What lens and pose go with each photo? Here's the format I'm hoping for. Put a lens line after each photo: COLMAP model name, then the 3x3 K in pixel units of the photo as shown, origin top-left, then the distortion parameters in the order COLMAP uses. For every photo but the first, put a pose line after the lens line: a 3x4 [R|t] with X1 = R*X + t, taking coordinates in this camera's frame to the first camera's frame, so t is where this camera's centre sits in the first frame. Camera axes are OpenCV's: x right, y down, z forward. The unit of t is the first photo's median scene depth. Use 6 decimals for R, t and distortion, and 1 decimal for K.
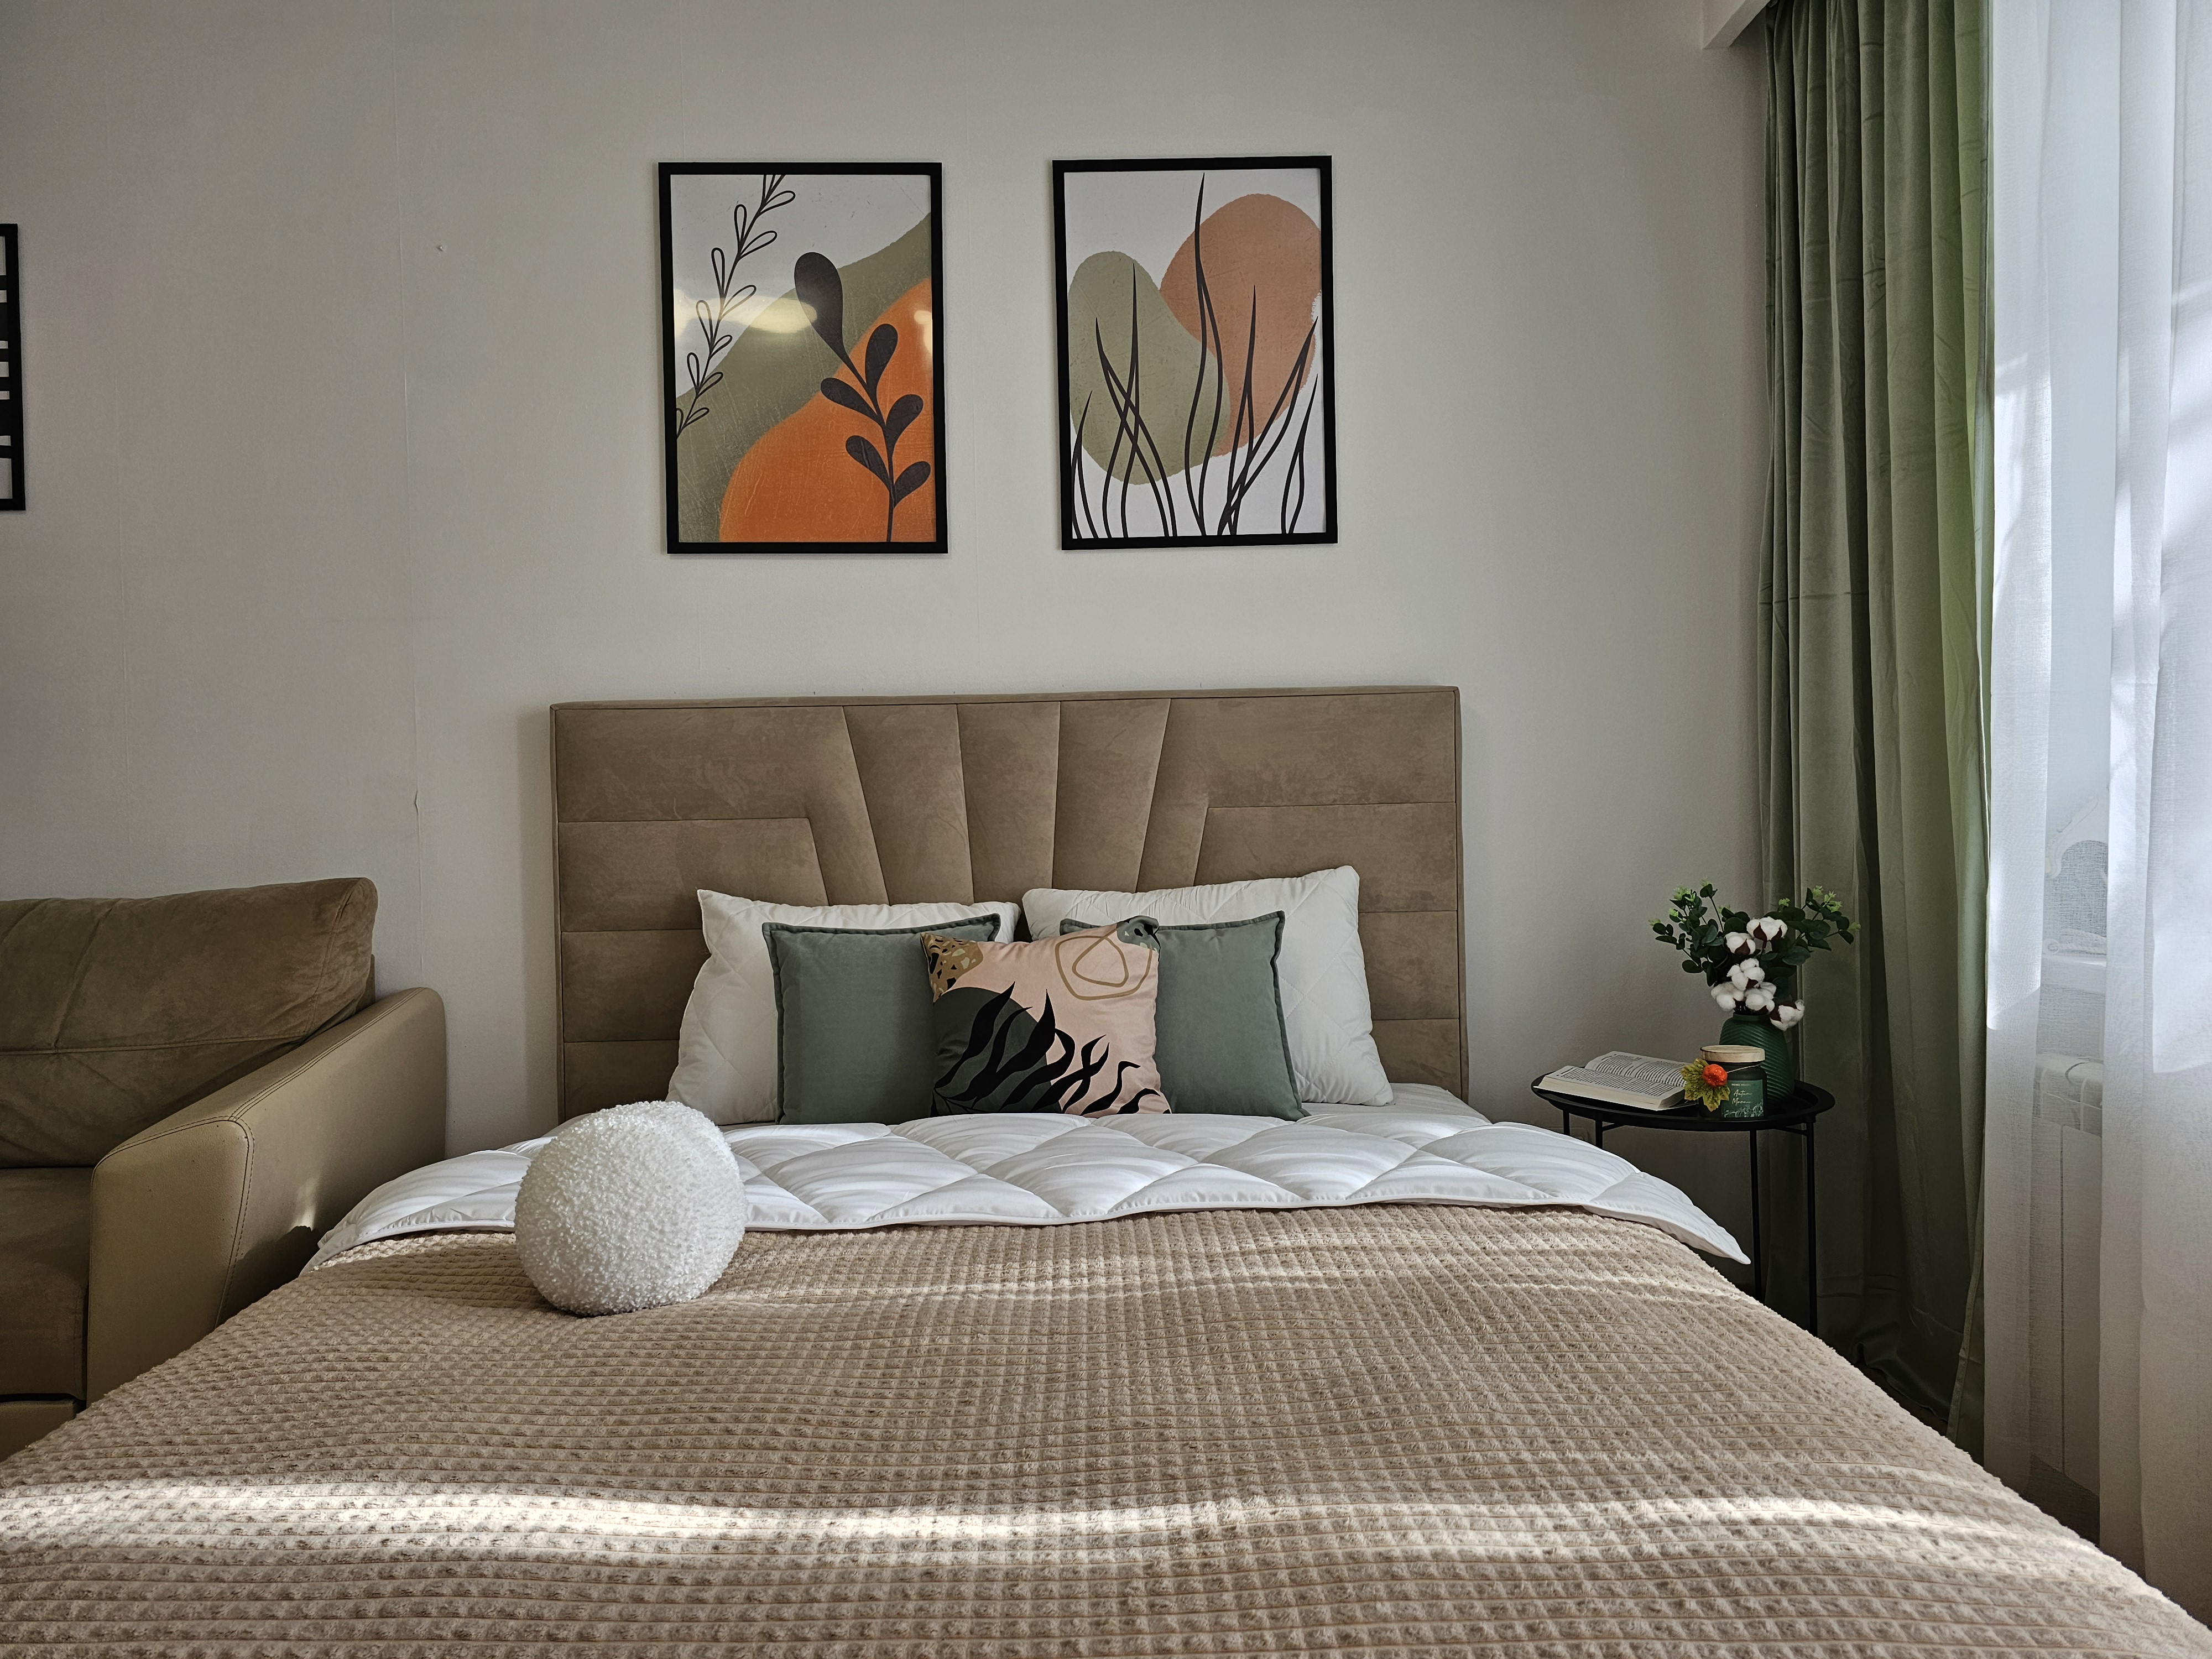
lens RADIAL K [[1478.6, 0, 1109.6], [0, 1478.6, 810.8], [0, 0, 1]] dist [0.082243, -0.088378]
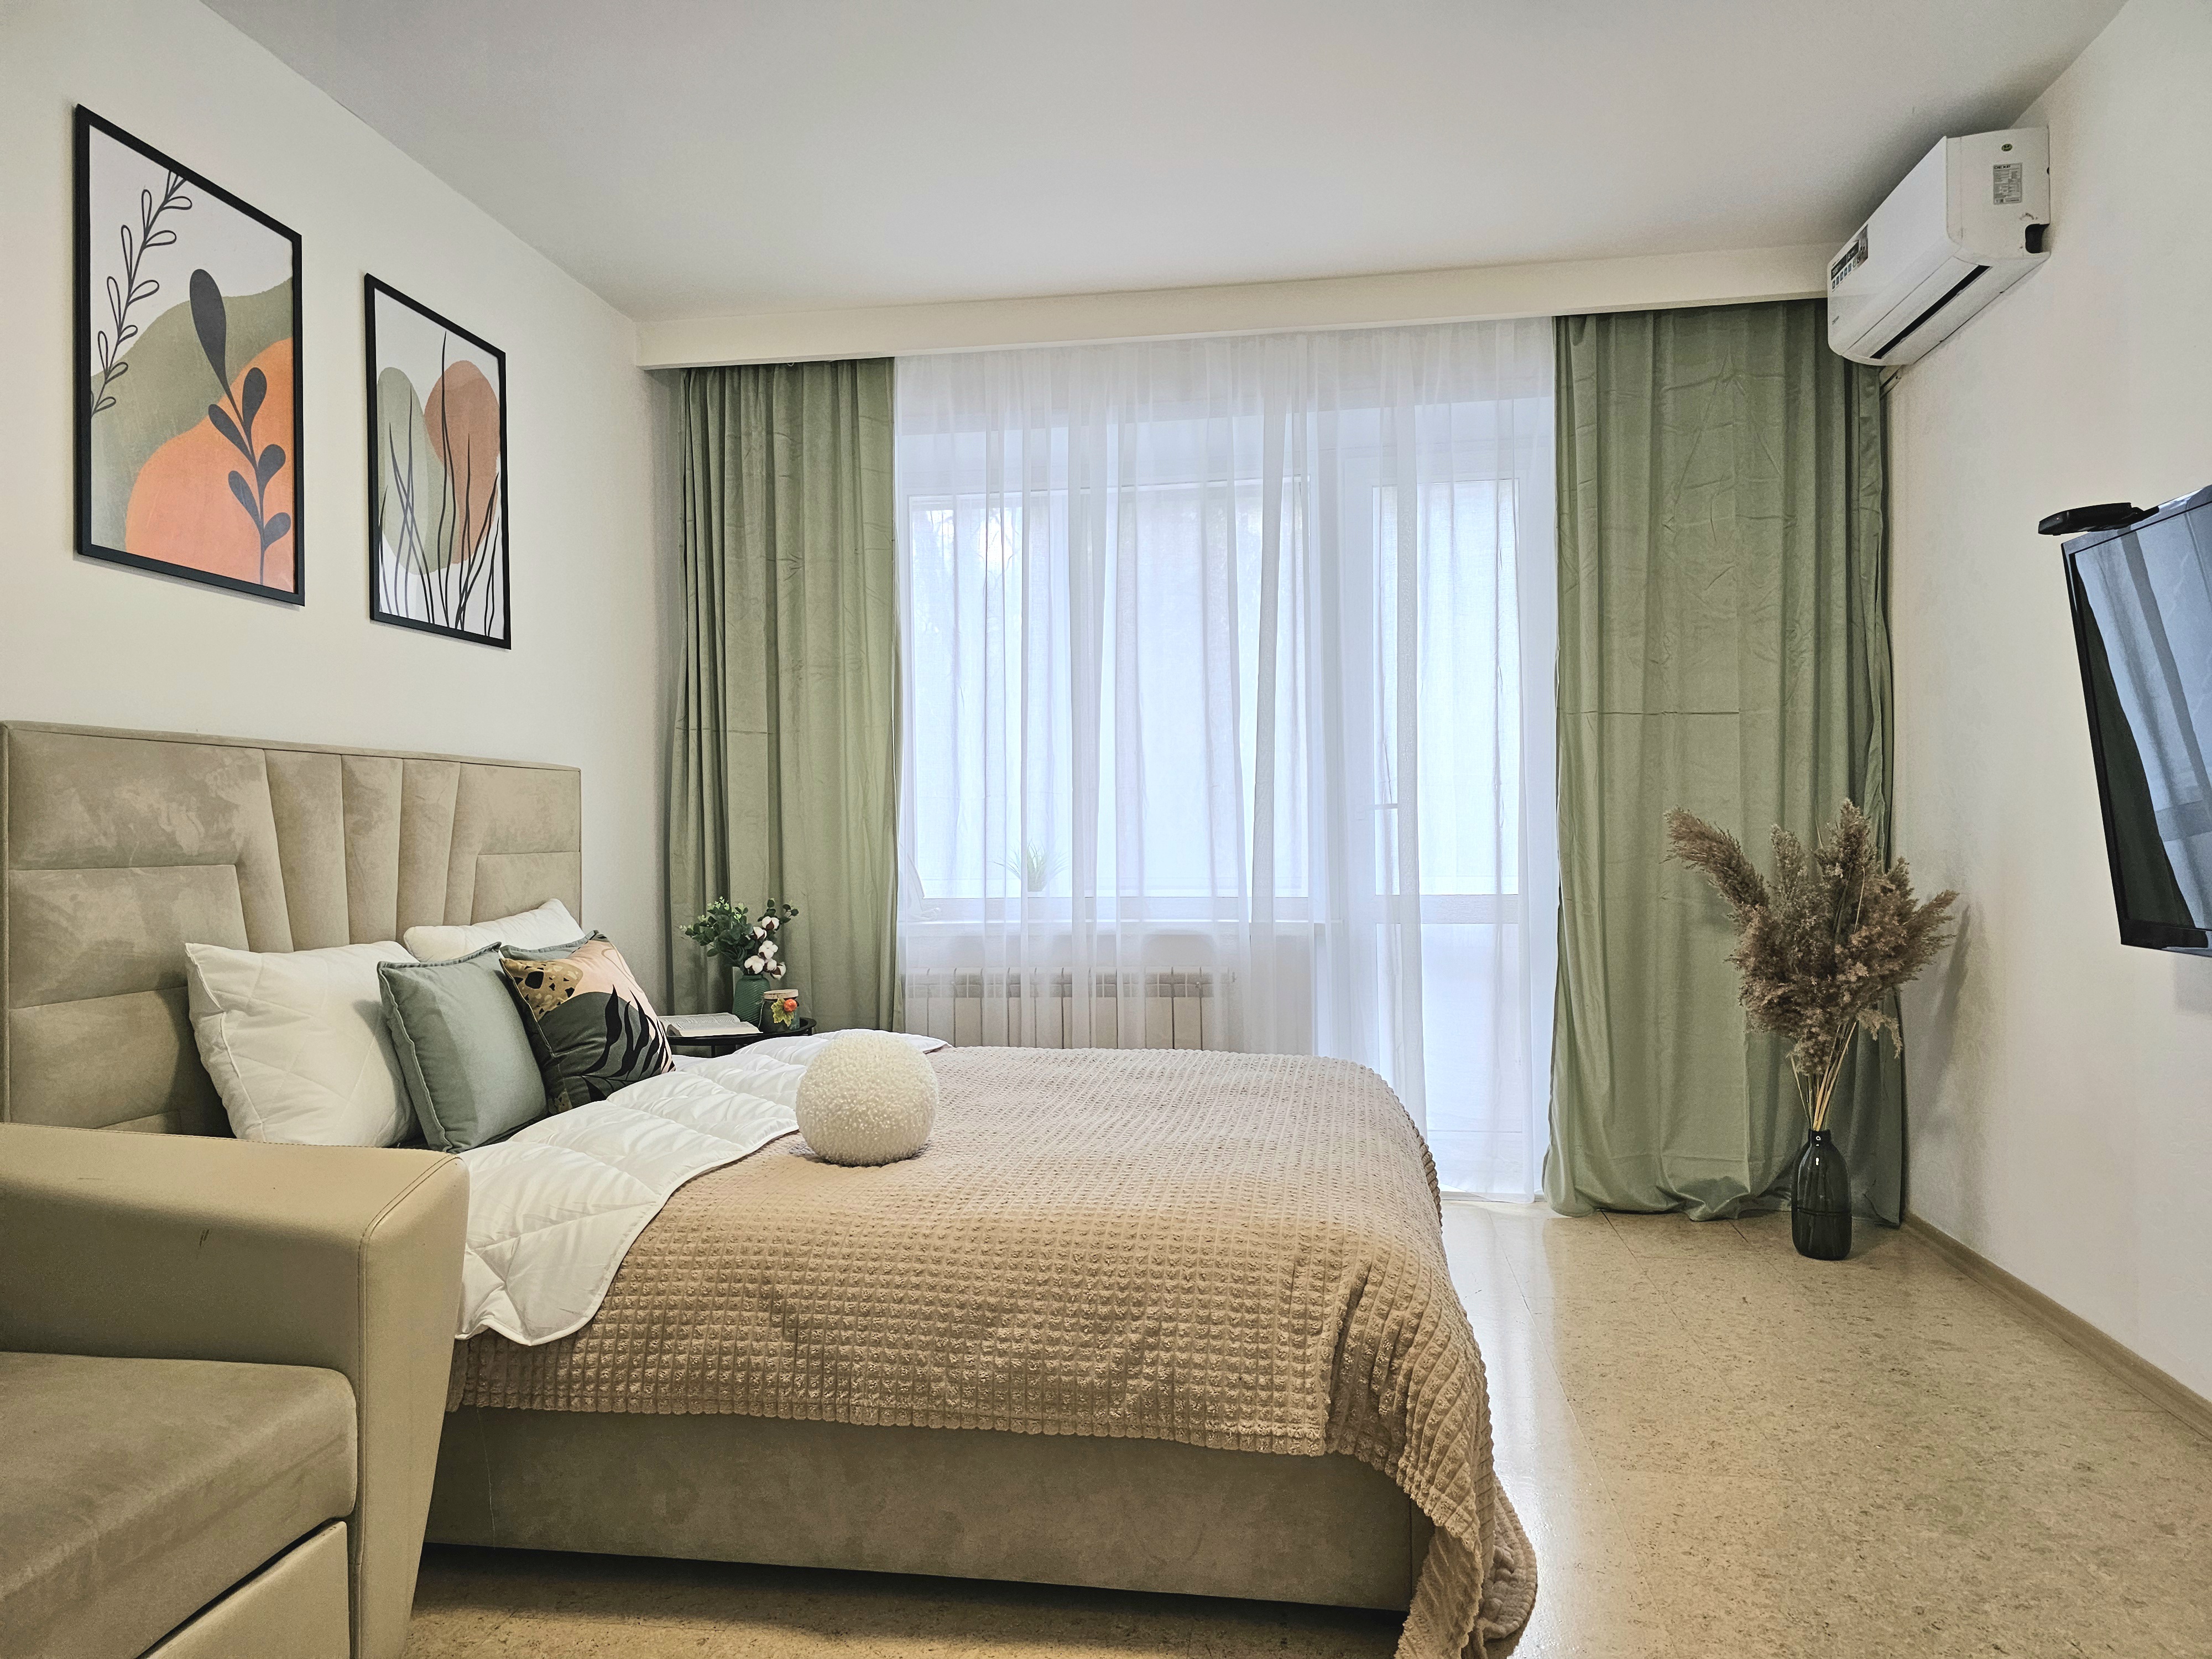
lens RADIAL K [[1437.1, 0, 1106.0], [0, 1437.1, 829.5], [0, 0, 1]] dist [-0.005193, 0.001561]
pose [[0.179856, 0.020410, 0.983481, -0.981419], [0.021222, 0.999472, -0.024623, 0.016363], [-0.983464, 0.025300, 0.179328, 0.280979]]
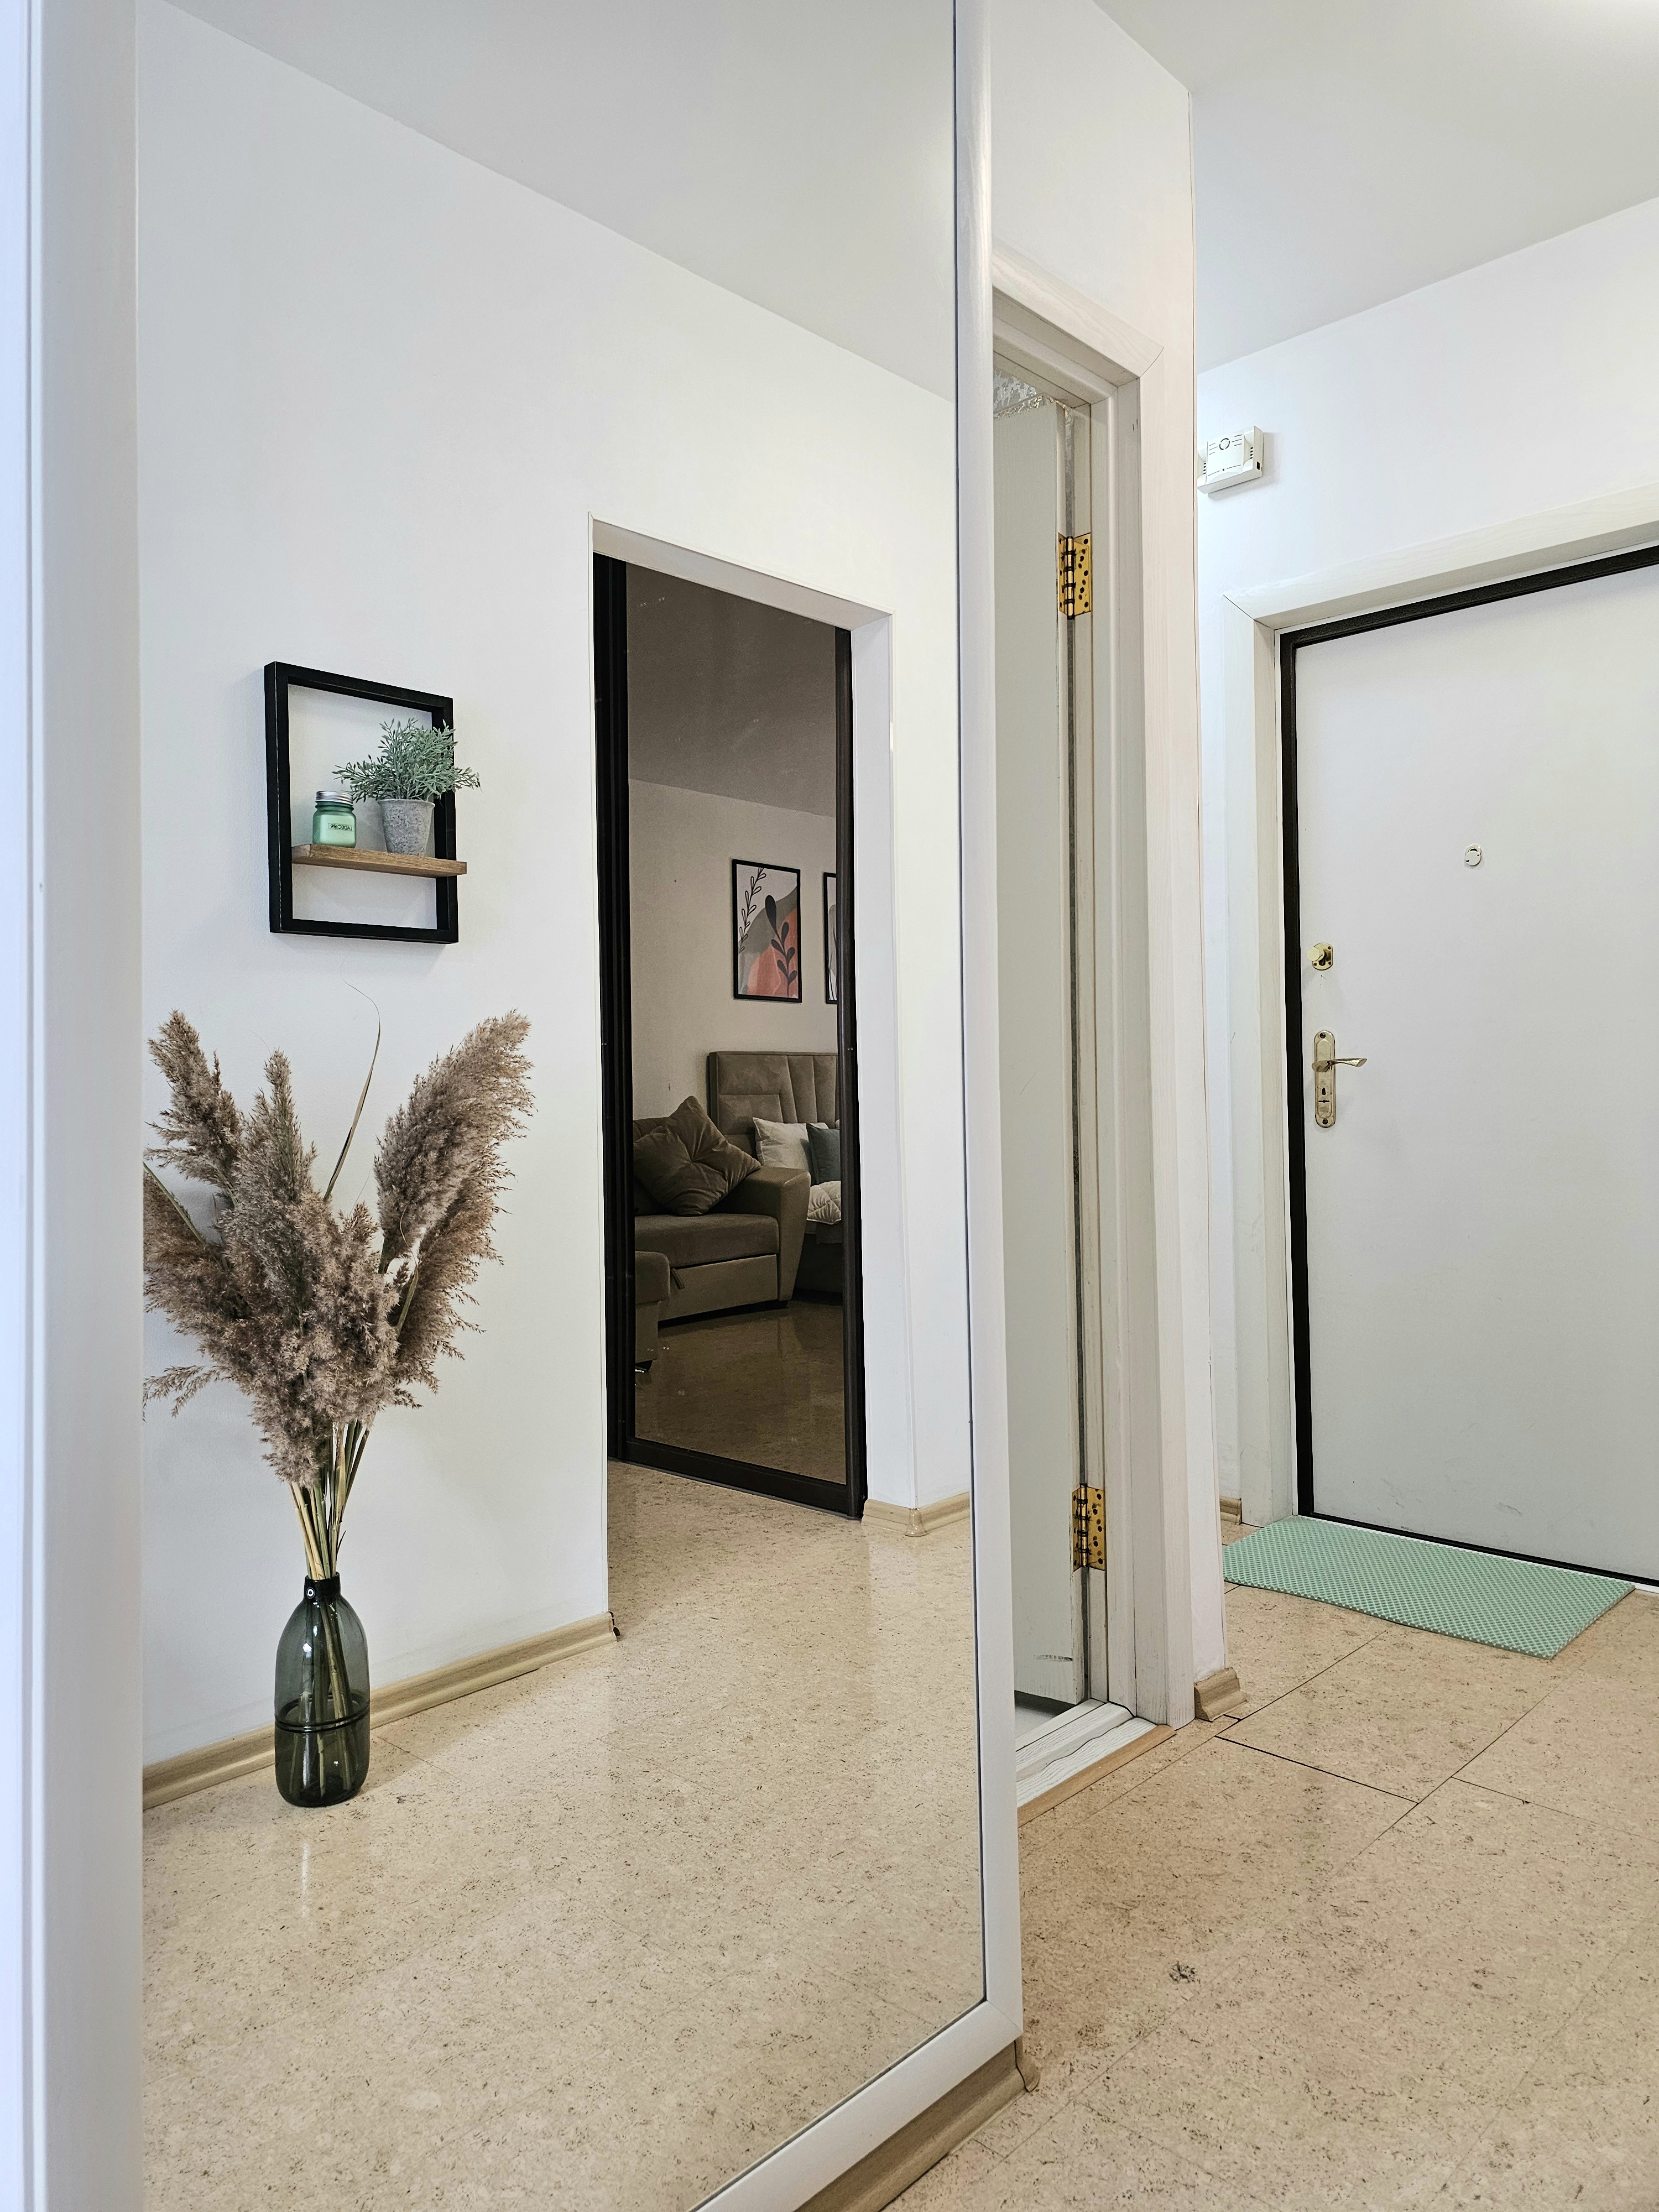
lens RADIAL K [[1478.6, 0, 841.3], [0, 1478.6, 1064.7], [0, 0, 1]] dist [0.082243, -0.088378]
pose [[0.679521, 0.010279, 0.733584, -2.139995], [0.007231, 0.999759, -0.020707, 0.004120], [-0.733620, 0.019375, 0.679284, -0.982423]]
